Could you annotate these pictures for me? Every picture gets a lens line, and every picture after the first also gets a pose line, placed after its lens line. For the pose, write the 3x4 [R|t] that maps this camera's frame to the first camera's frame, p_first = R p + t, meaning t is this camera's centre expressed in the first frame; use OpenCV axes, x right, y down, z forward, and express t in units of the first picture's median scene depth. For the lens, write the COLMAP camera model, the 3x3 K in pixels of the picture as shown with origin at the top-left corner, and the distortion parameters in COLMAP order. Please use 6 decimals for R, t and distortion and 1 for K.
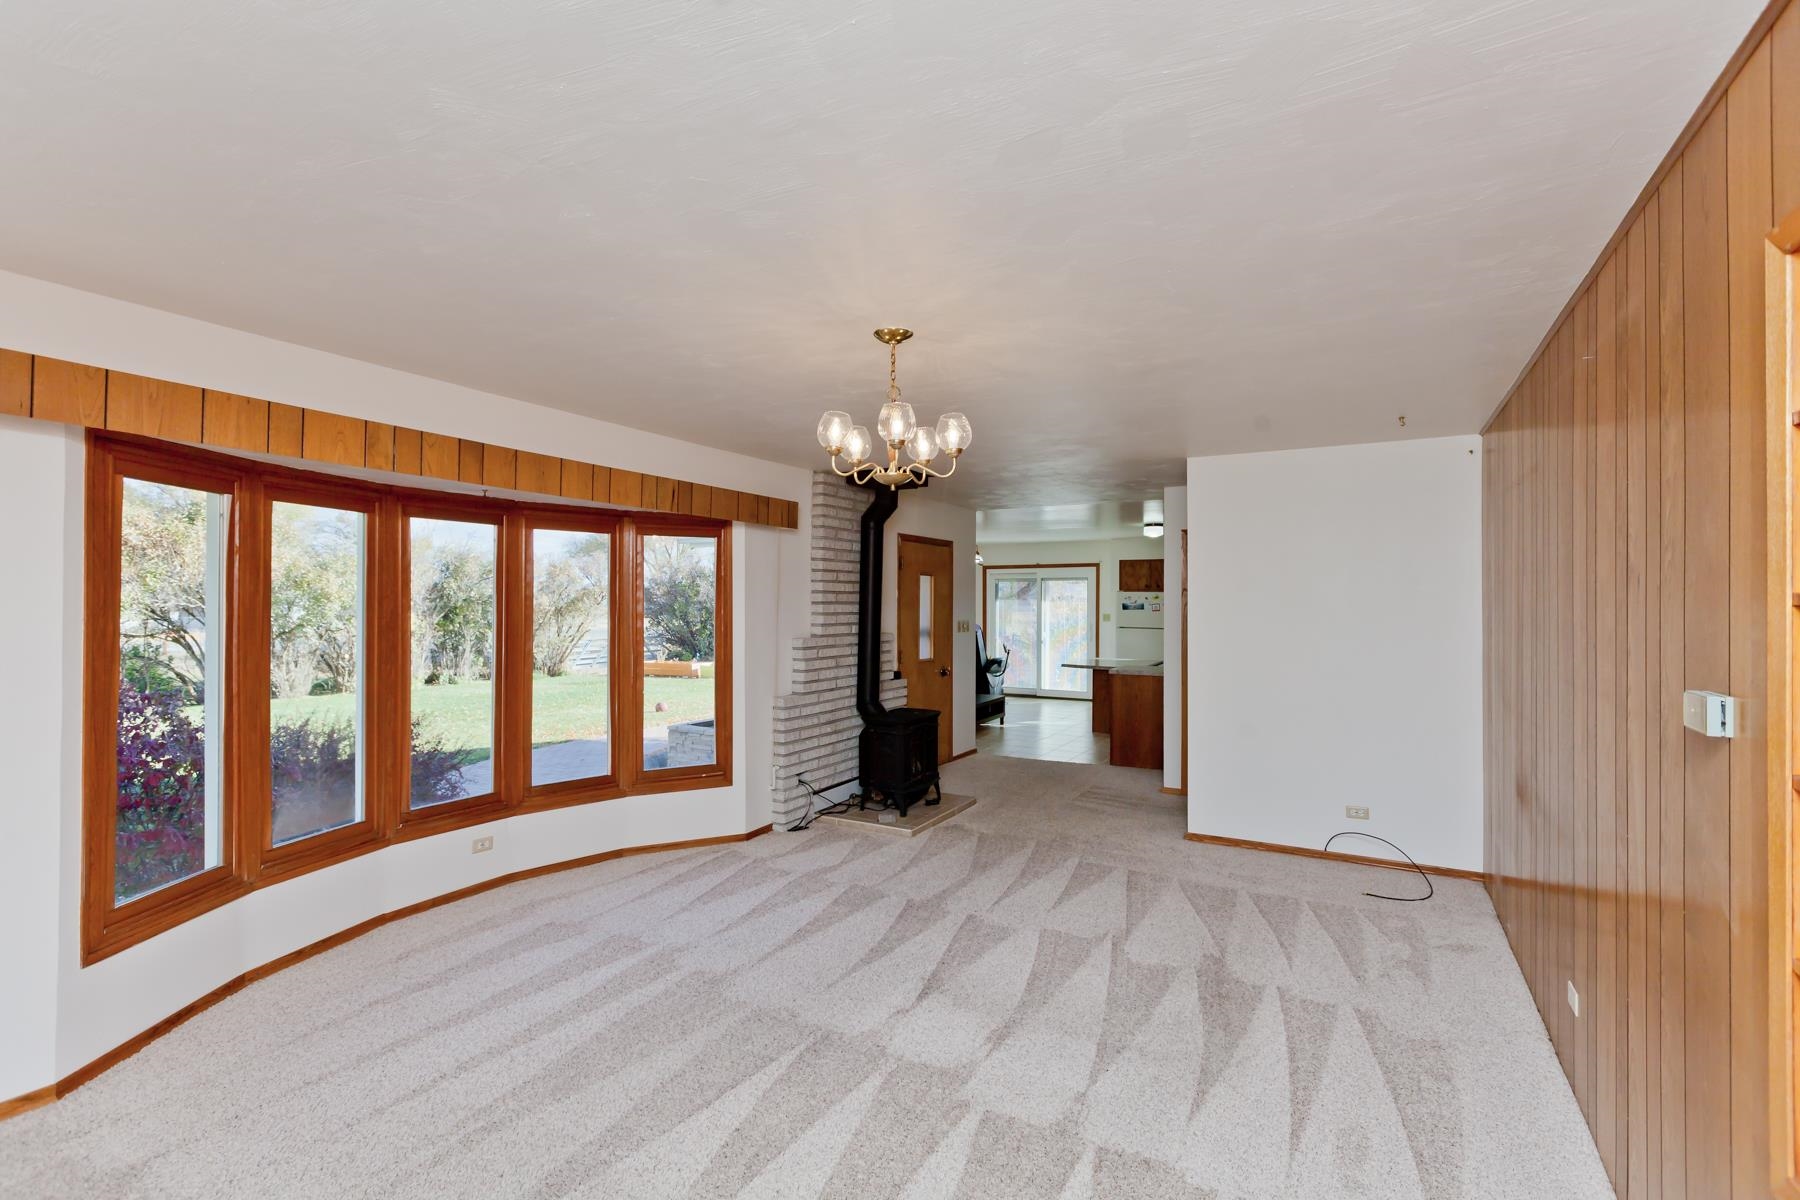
lens RADIAL K [[801.1, 0, 900.0], [0, 801.1, 600.0], [0, 0, 1]] dist [0.001230, 0.000044]
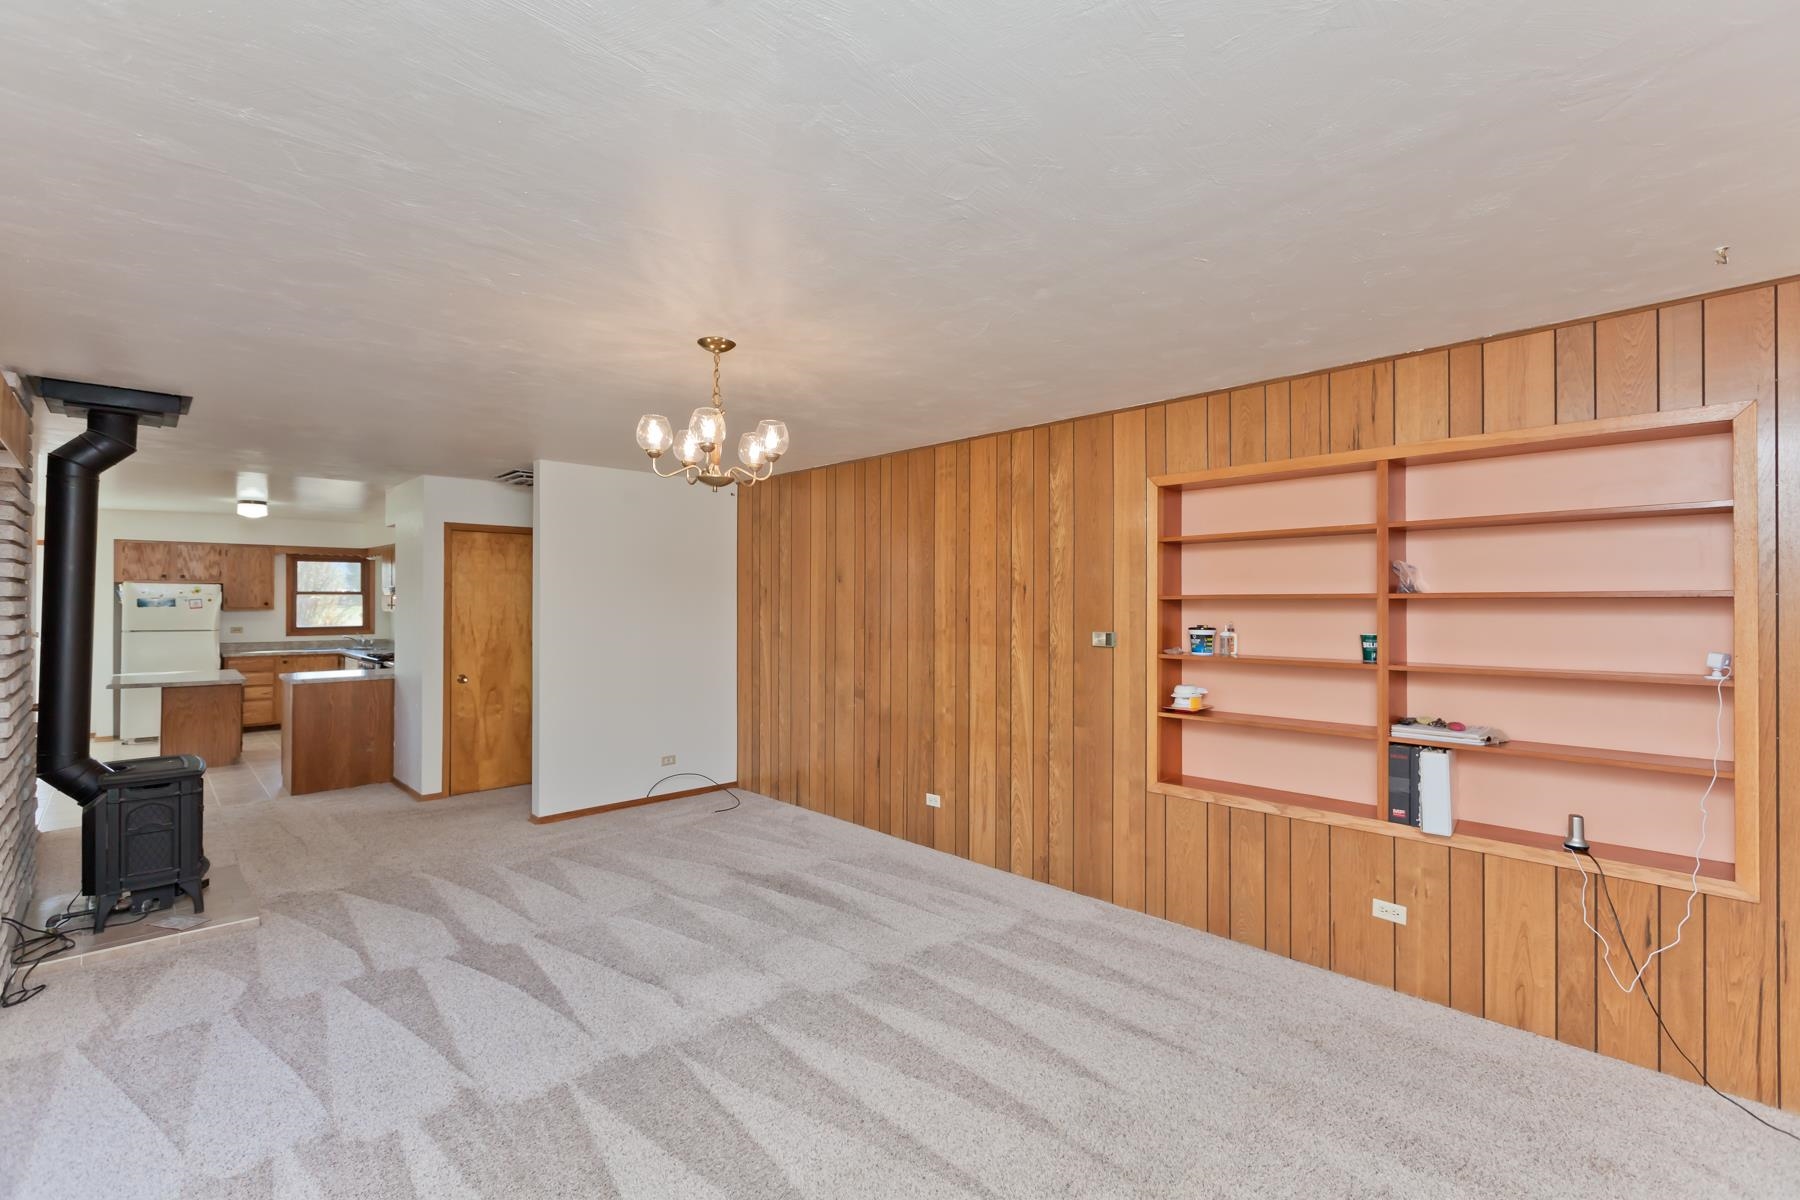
lens RADIAL K [[801.1, 0, 900.0], [0, 801.1, 600.0], [0, 0, 1]] dist [0.001230, 0.000044]
pose [[0.286504, -0.003446, 0.958073, -0.607740], [-0.003054, 0.999985, 0.004510, -0.000126], [-0.958074, -0.004218, 0.286489, 0.299431]]
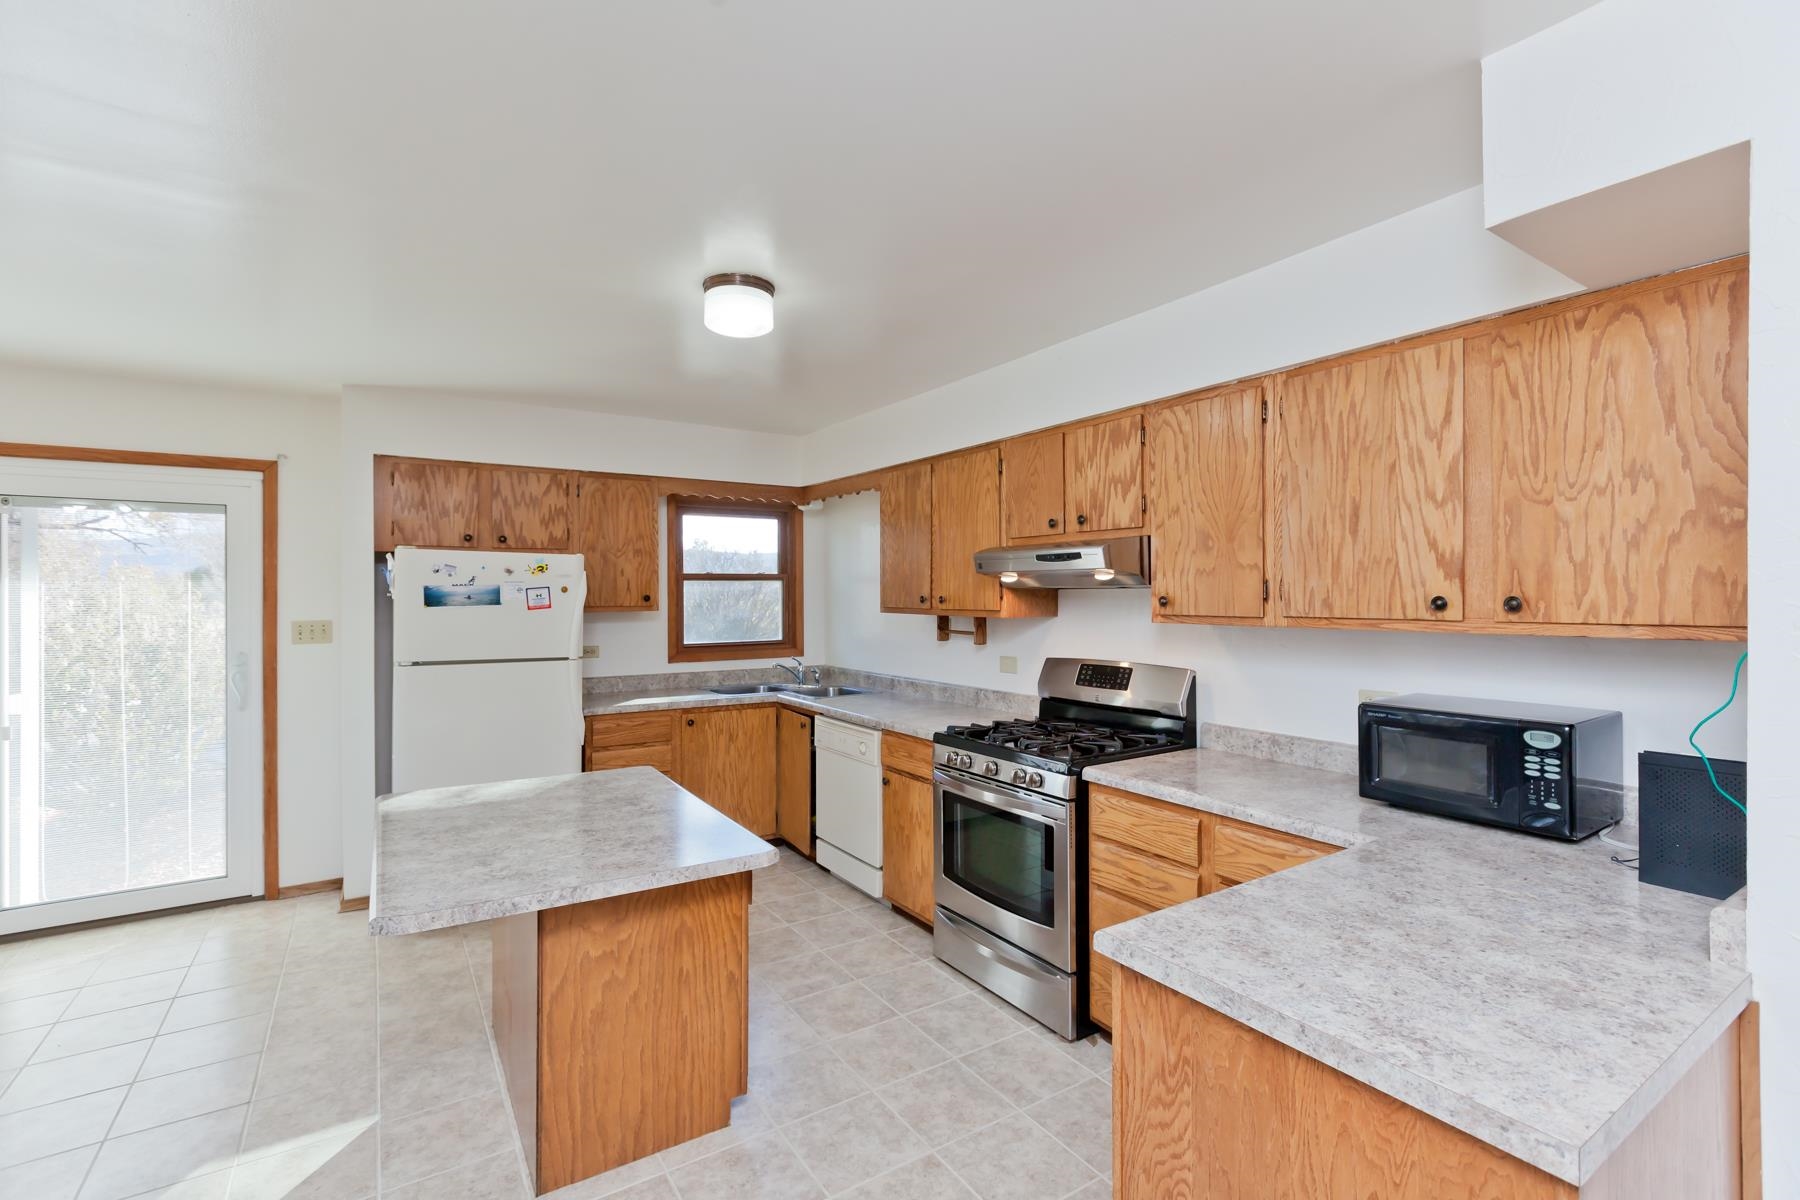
lens RADIAL K [[801.1, 0, 900.0], [0, 801.1, 600.0], [0, 0, 1]] dist [0.001230, 0.000044]
pose [[0.456475, -0.010849, 0.889670, 0.223365], [0.003113, 0.999939, 0.010597, 0.018003], [-0.889731, -0.002067, 0.456481, 1.831256]]
